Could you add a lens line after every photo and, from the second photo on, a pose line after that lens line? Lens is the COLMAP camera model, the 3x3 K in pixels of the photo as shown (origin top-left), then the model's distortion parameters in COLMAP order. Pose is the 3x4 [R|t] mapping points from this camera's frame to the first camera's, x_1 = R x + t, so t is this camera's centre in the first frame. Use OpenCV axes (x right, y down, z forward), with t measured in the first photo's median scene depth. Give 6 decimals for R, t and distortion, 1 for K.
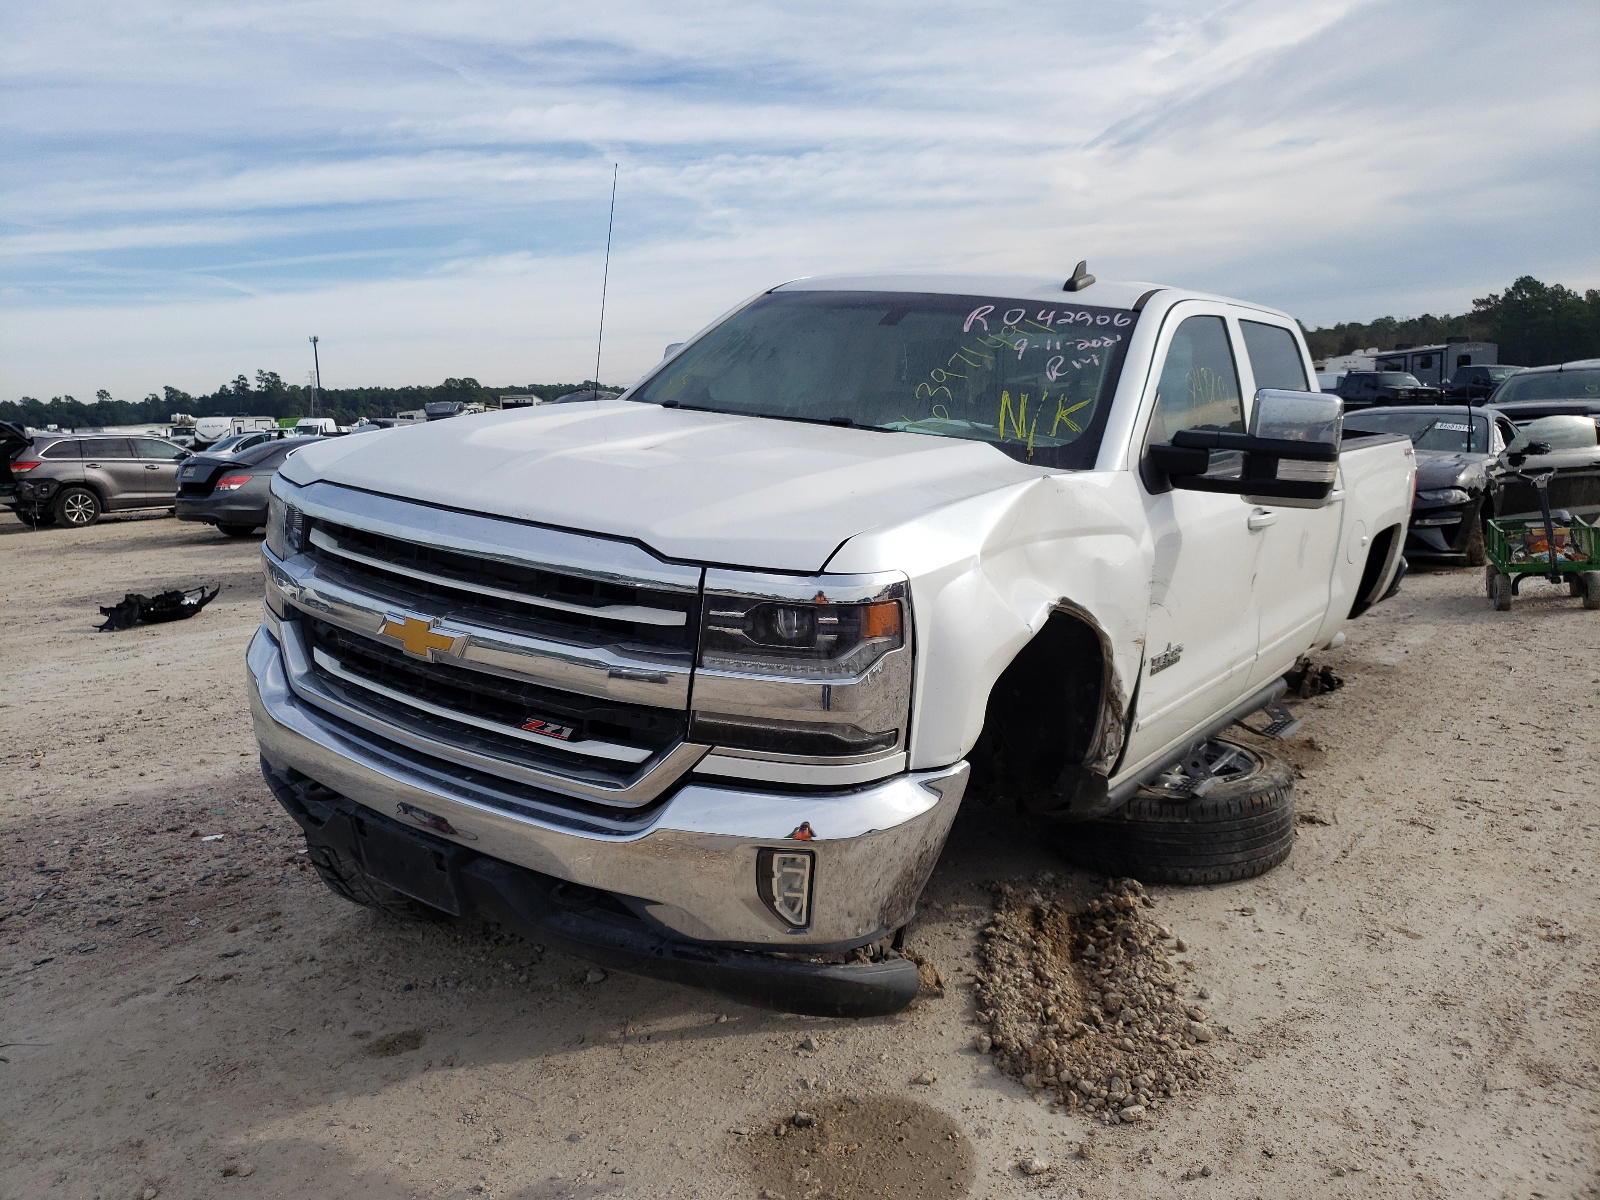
lens RADIAL K [[1199.2, 0, 800.0], [0, 1199.2, 600.0], [0, 0, 1]] dist [-0.012240, 0.041564]
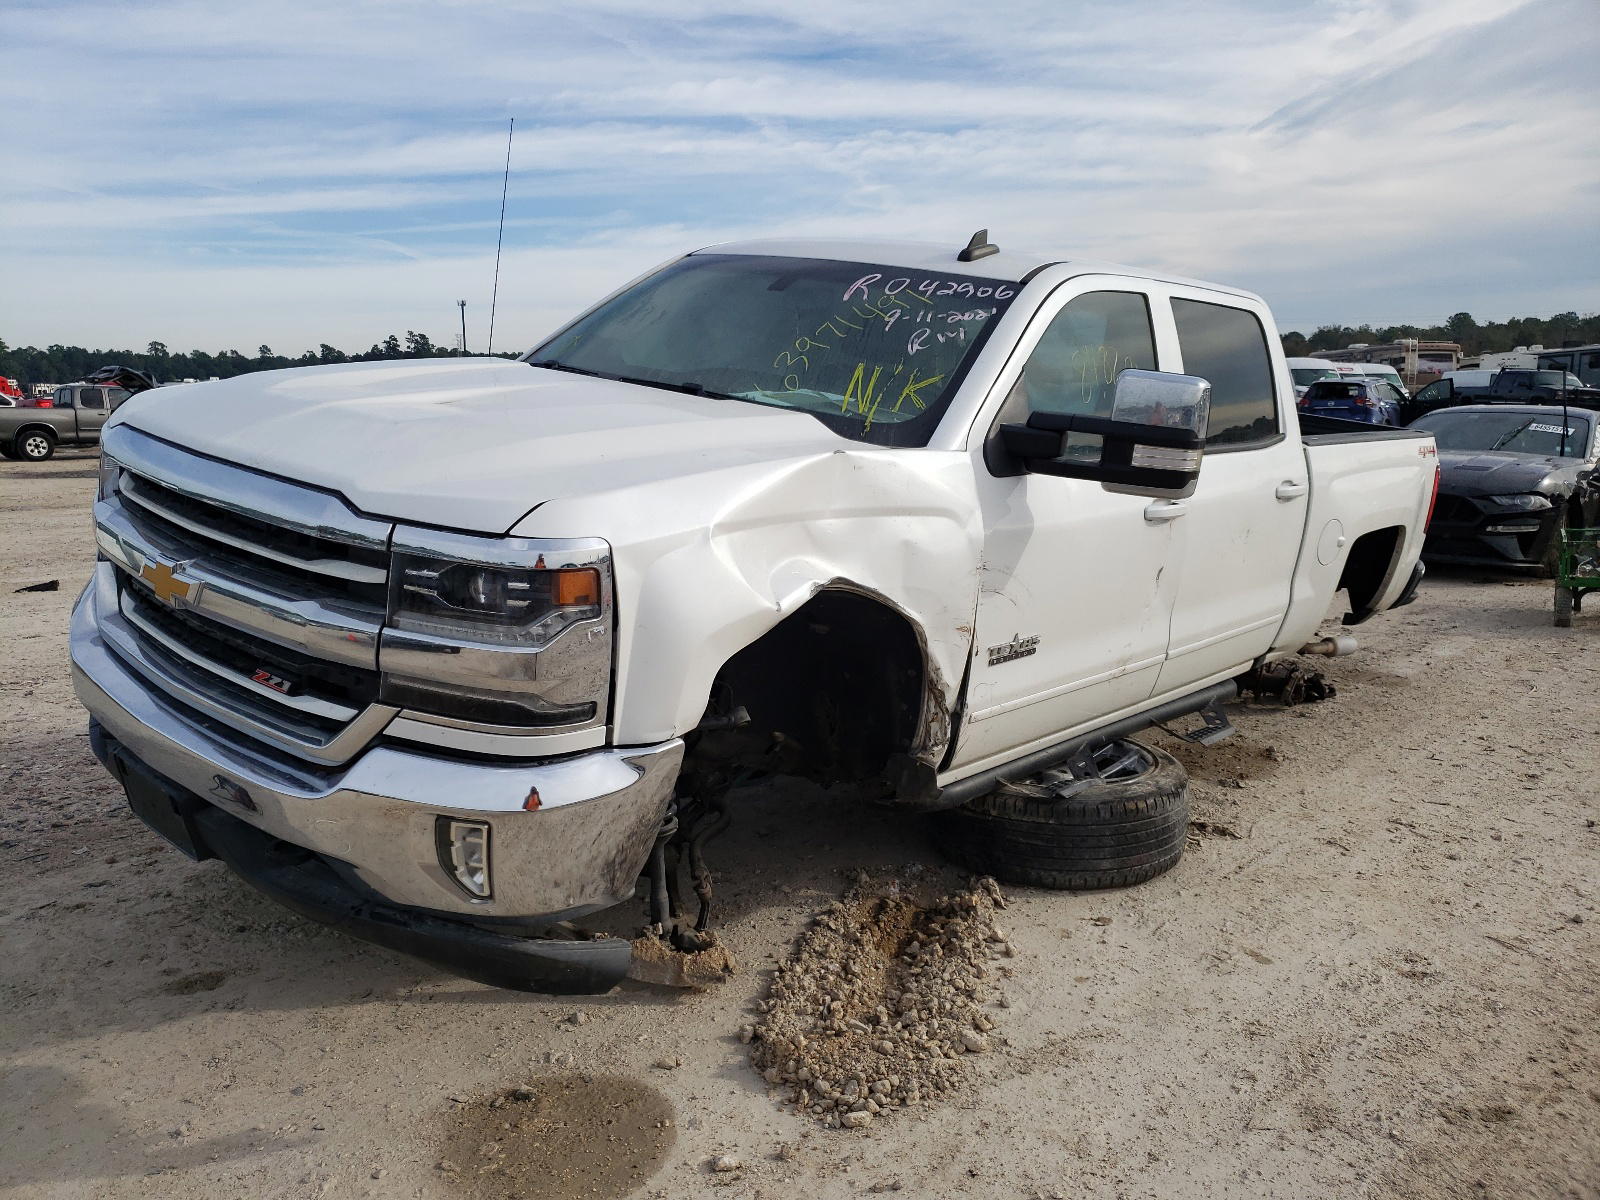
lens RADIAL K [[1199.2, 0, 800.0], [0, 1199.2, 600.0], [0, 0, 1]] dist [-0.012240, 0.041564]
pose [[0.994136, 0.054639, -0.093321, 0.249490], [-0.052789, 0.998359, 0.022174, -0.003592], [0.094380, -0.017118, 0.995389, 0.041419]]
